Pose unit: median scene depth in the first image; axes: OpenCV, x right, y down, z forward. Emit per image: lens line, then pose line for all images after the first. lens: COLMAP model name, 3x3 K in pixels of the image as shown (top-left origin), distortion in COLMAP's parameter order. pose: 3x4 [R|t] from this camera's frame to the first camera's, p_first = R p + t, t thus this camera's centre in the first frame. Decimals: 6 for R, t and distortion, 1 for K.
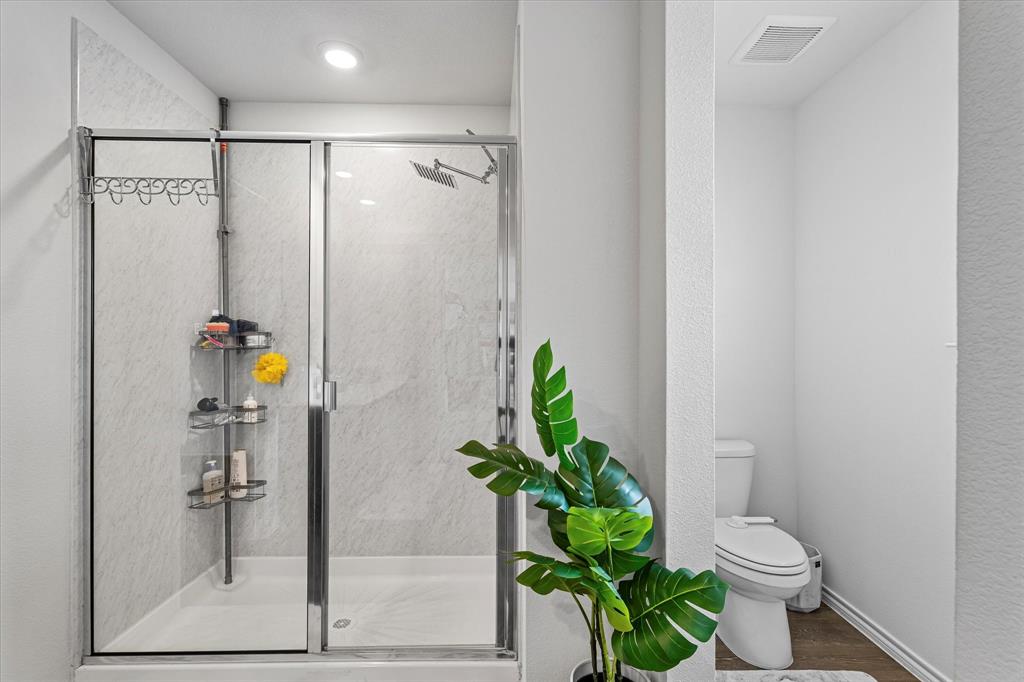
lens RADIAL K [[474.7, 0, 507.7], [0, 474.7, 342.6], [0, 0, 1]] dist [-0.012903, 0.004985]
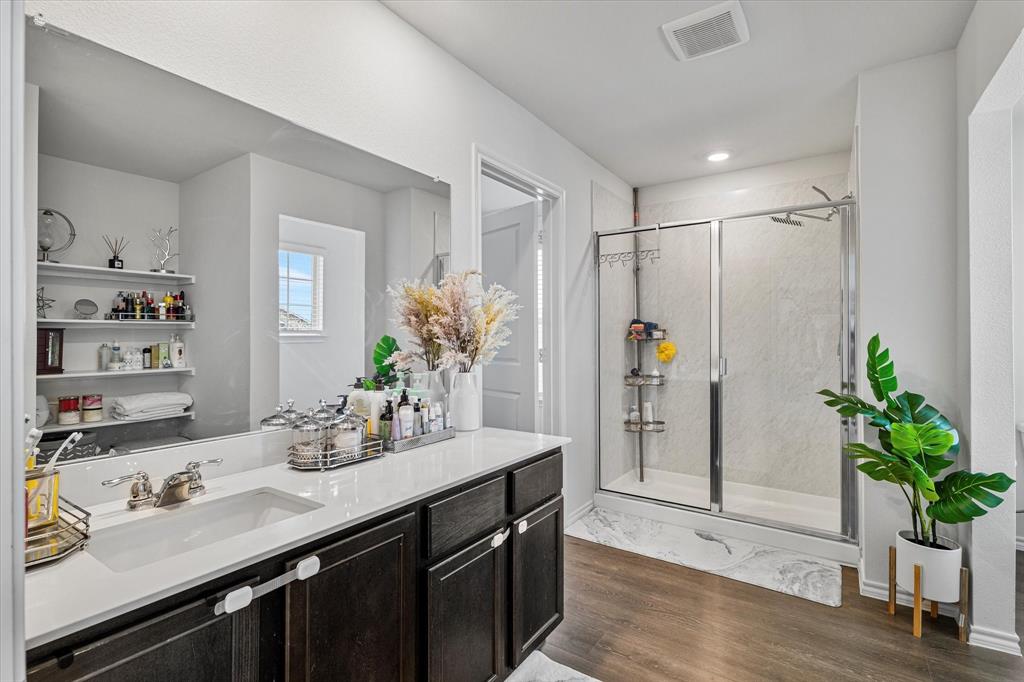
lens RADIAL K [[474.7, 0, 504.5], [0, 474.7, 336.0], [0, 0, 1]] dist [-0.012903, 0.004985]
pose [[0.809825, -0.006210, -0.586639, -0.008813], [0.007821, 0.999969, 0.000210, -0.006552], [0.586620, -0.004758, 0.809849, -1.059077]]
